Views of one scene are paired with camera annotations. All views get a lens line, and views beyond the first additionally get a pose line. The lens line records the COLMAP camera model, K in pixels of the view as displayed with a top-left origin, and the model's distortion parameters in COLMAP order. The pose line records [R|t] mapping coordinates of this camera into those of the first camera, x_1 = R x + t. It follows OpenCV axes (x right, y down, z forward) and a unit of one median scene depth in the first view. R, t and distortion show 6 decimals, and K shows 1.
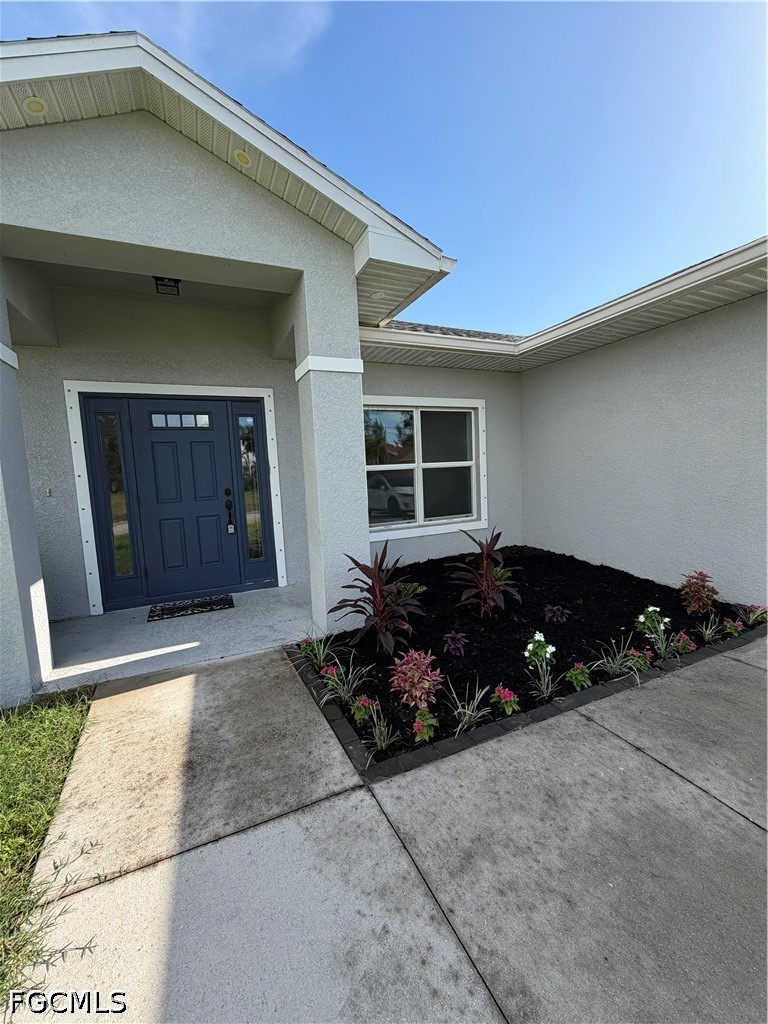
lens RADIAL K [[408.0, 0, 384.0], [0, 408.0, 512.8], [0, 0, 1]] dist [-0.003739, 0.000942]
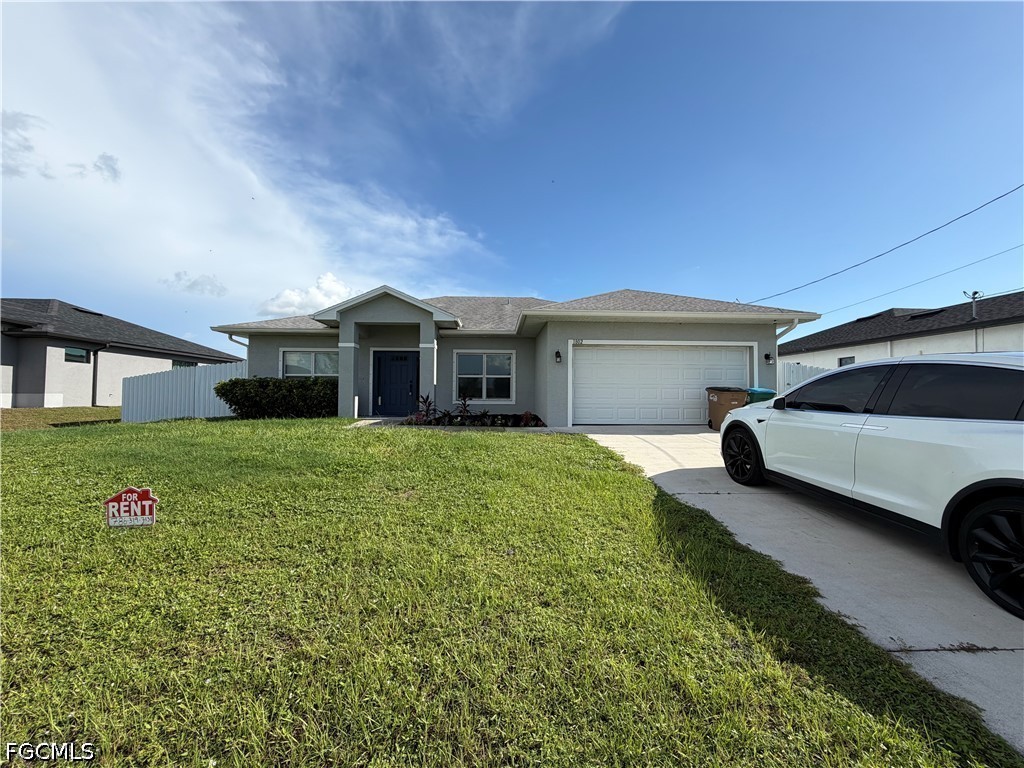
lens RADIAL K [[408.0, 0, 510.4], [0, 408.0, 374.8], [0, 0, 1]] dist [-0.003739, 0.000942]
pose [[0.919173, 0.043423, -0.391452, 2.228890], [-0.093455, 0.989564, -0.109674, 0.252457], [0.382605, 0.137392, 0.913639, -2.259212]]
